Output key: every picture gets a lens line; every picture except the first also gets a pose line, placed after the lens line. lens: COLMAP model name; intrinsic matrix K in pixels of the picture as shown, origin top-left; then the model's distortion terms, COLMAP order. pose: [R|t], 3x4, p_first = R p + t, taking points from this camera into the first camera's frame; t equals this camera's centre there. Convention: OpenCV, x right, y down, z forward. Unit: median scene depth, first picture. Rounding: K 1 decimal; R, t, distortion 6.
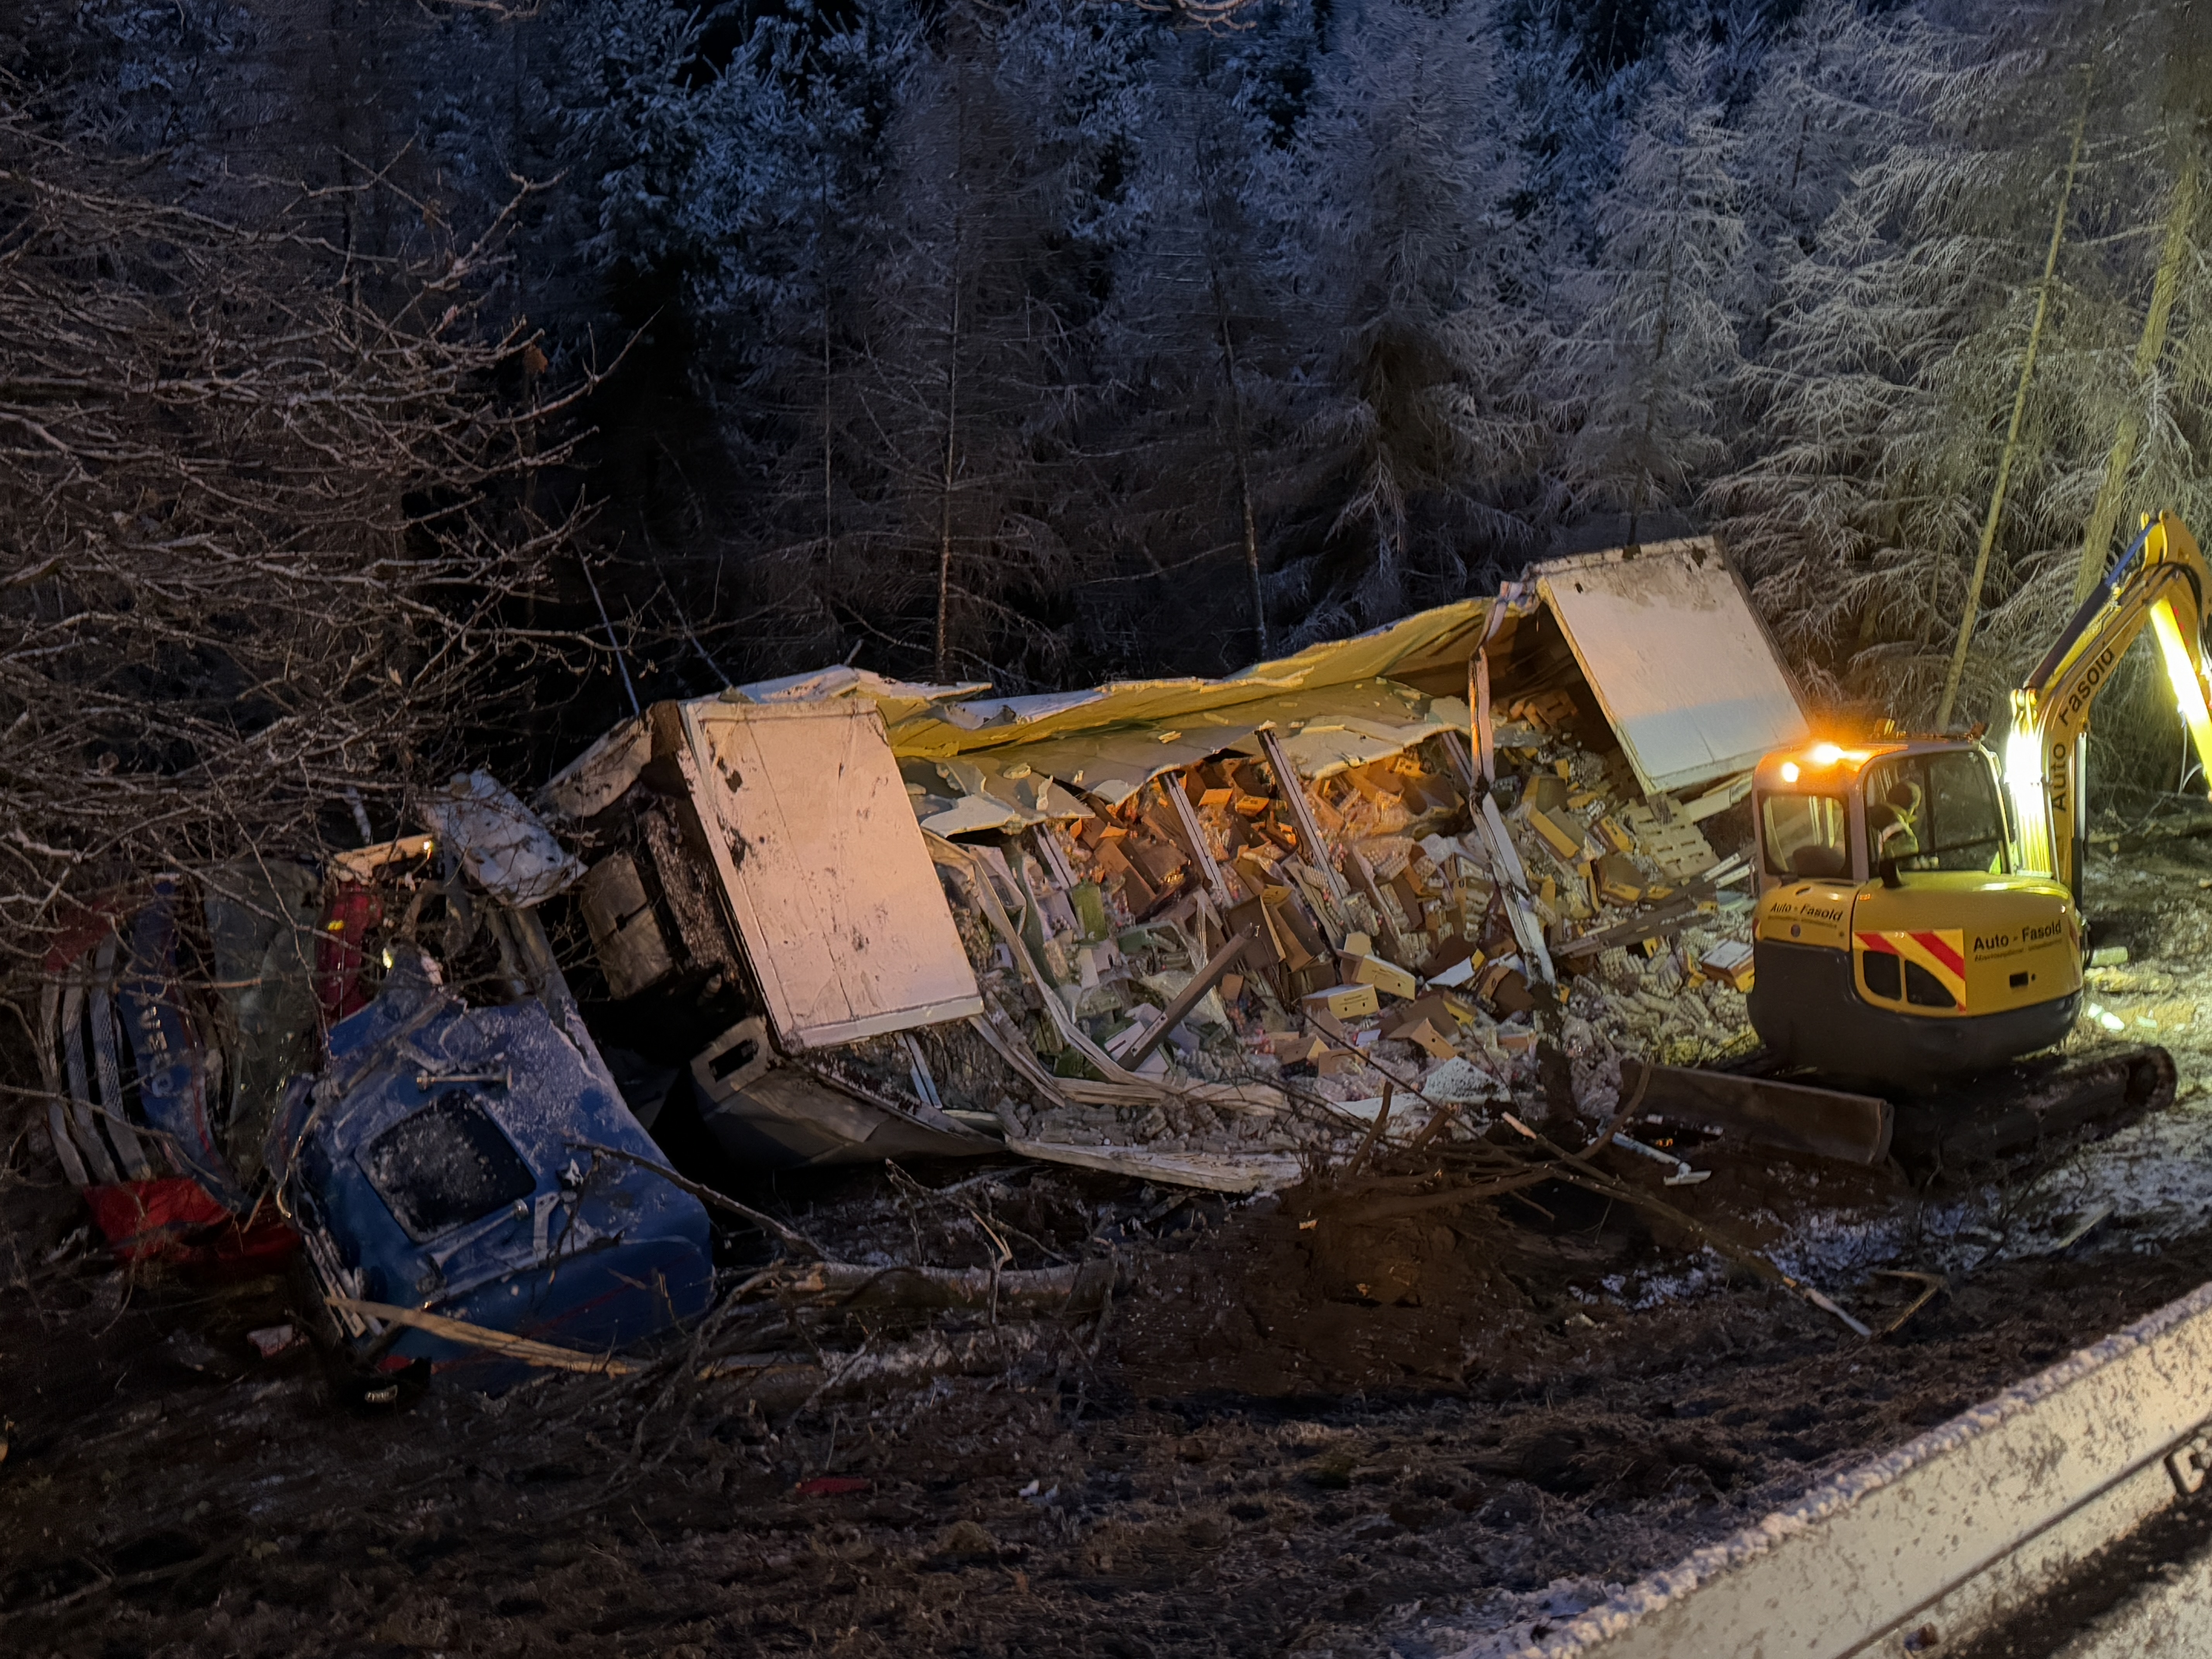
lens RADIAL K [[2153.8, 0, 1106.0], [0, 2153.8, 829.5], [0, 0, 1]] dist [0.164571, -0.310557]
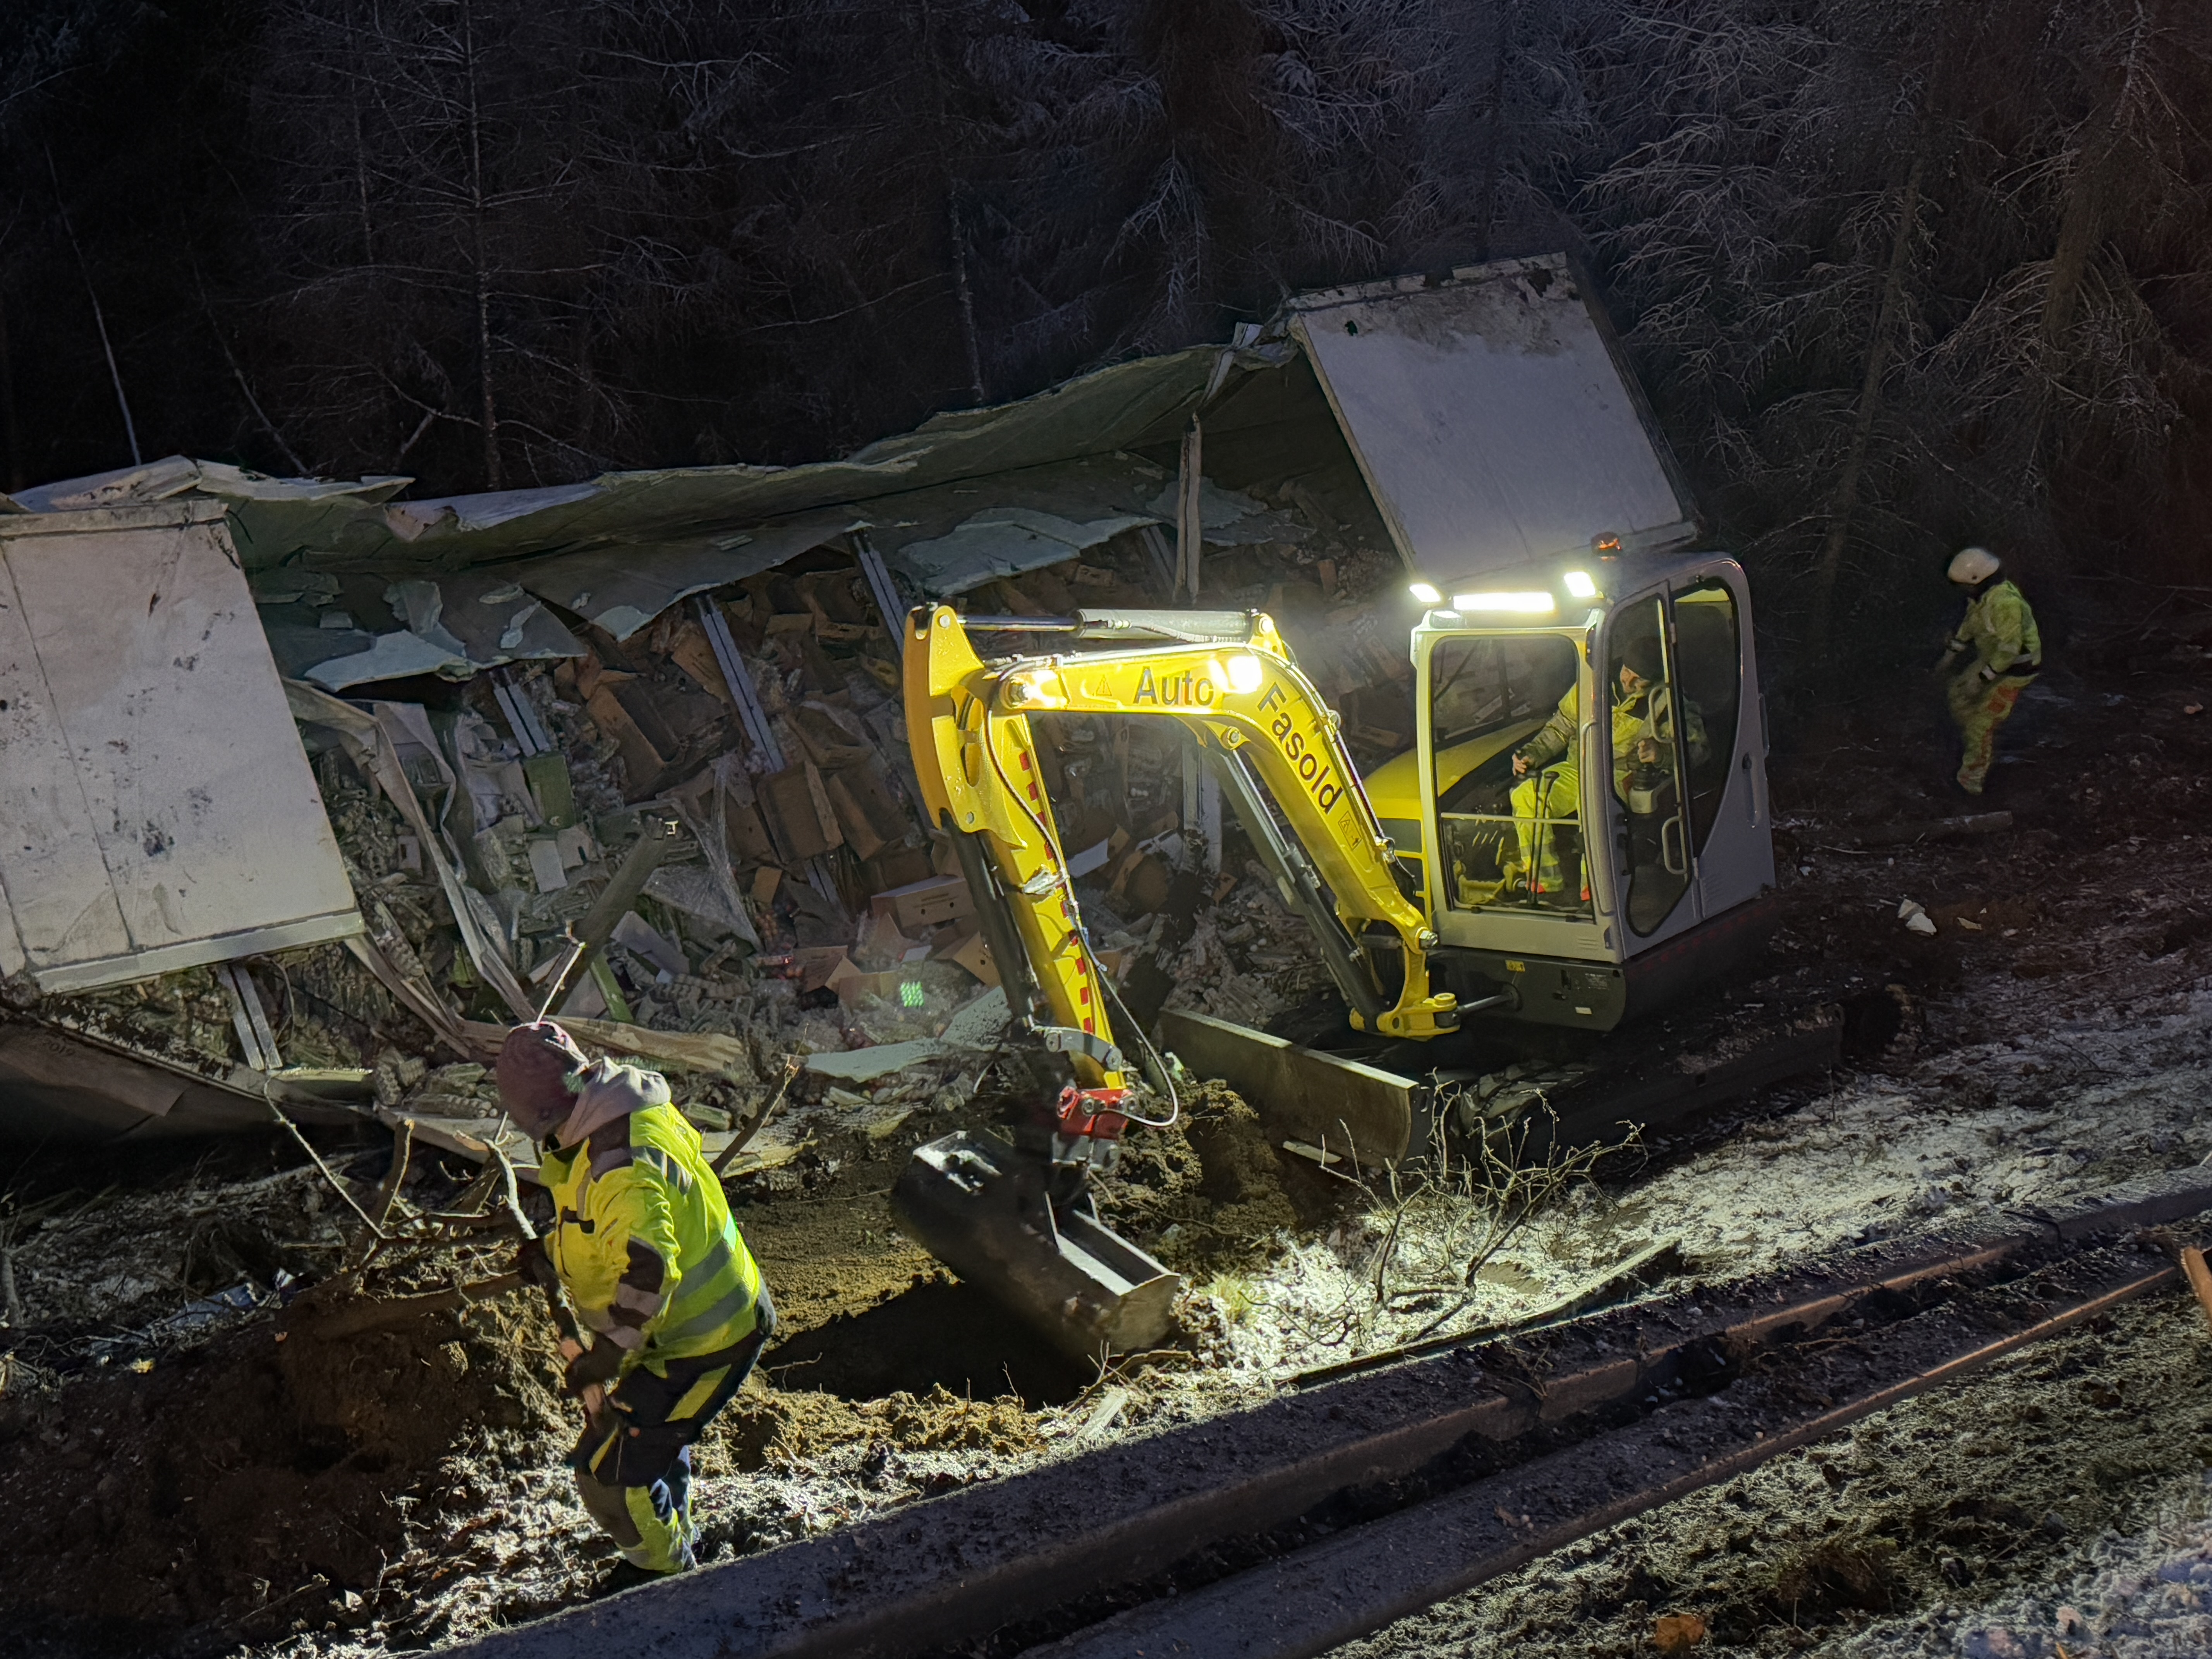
lens RADIAL K [[2454.9, 0, 1106.0], [0, 2454.9, 829.5], [0, 0, 1]] dist [0.175228, -0.343338]
pose [[0.998265, -0.005979, -0.058582, 0.227926], [0.011481, 0.995502, 0.094038, -0.025241], [0.057757, -0.094547, 0.993844, 0.160643]]
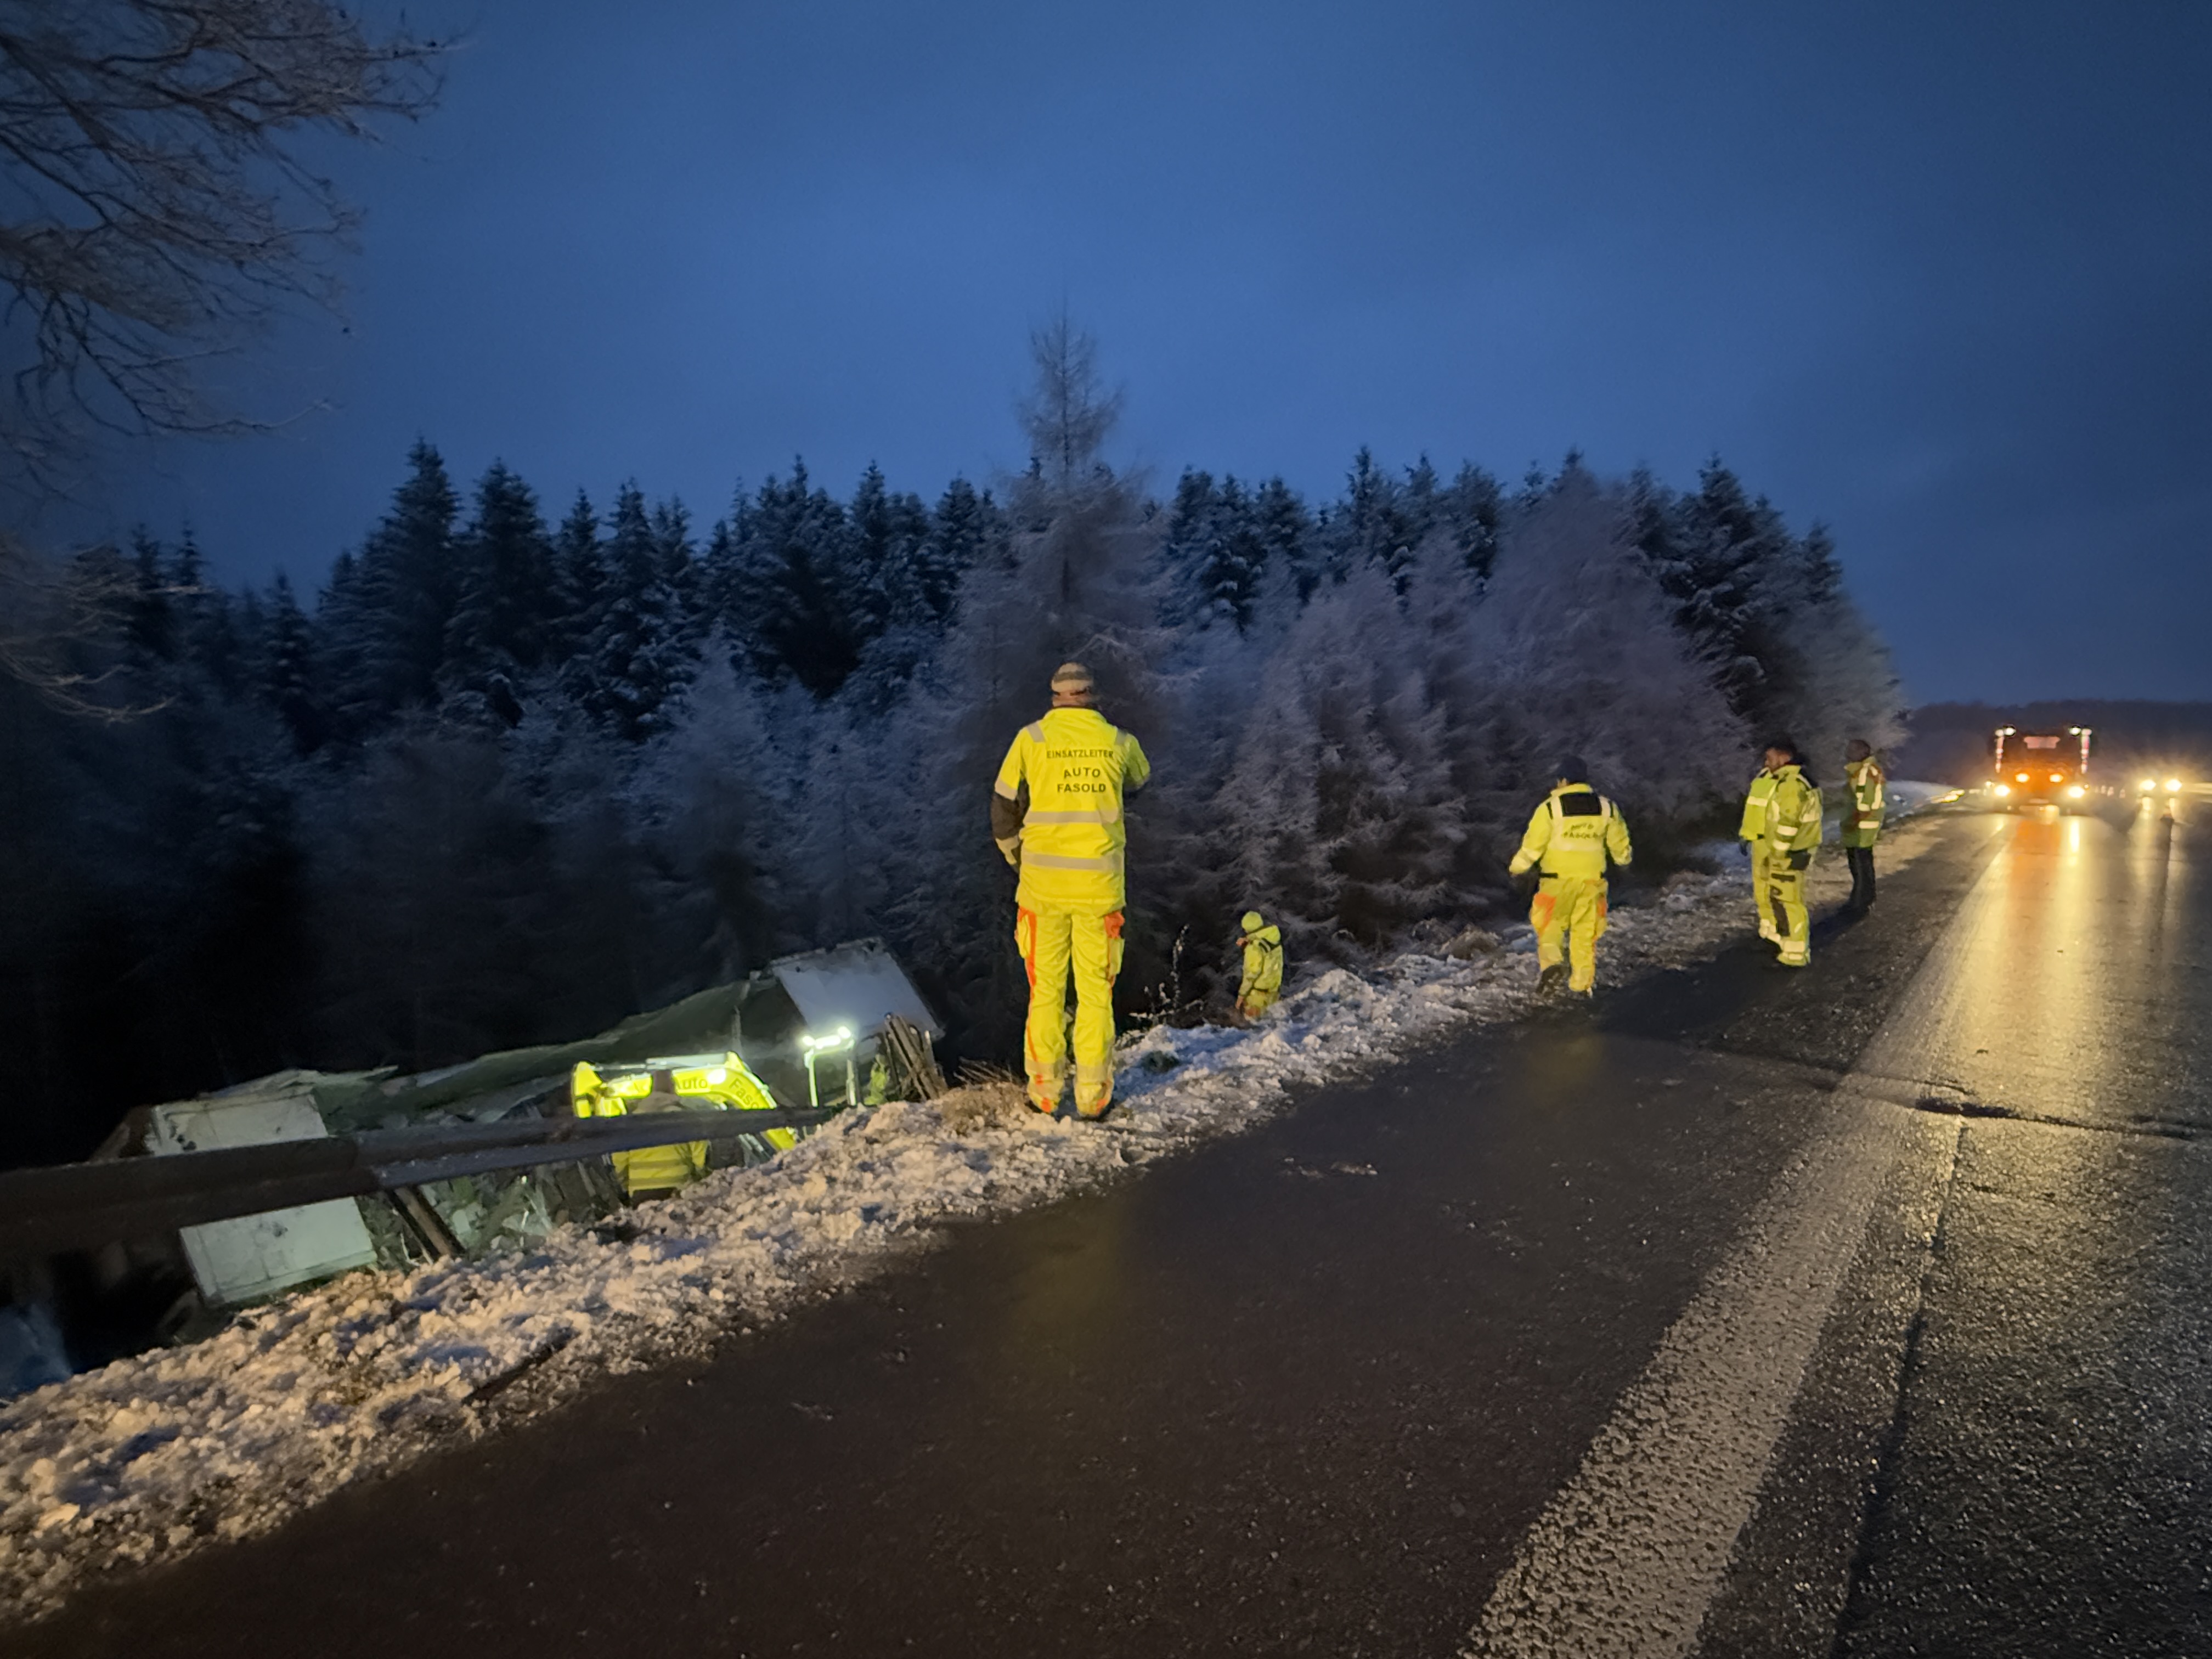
lens RADIAL K [[1156.9, 0, 1120.8], [0, 1156.9, 825.0], [0, 0, 1]] dist [-0.005864, -0.000750]
pose [[0.949659, -0.098768, 0.297309, 0.246706], [0.168073, 0.961493, -0.217443, 0.047223], [-0.264384, 0.256467, 0.929691, -0.088843]]
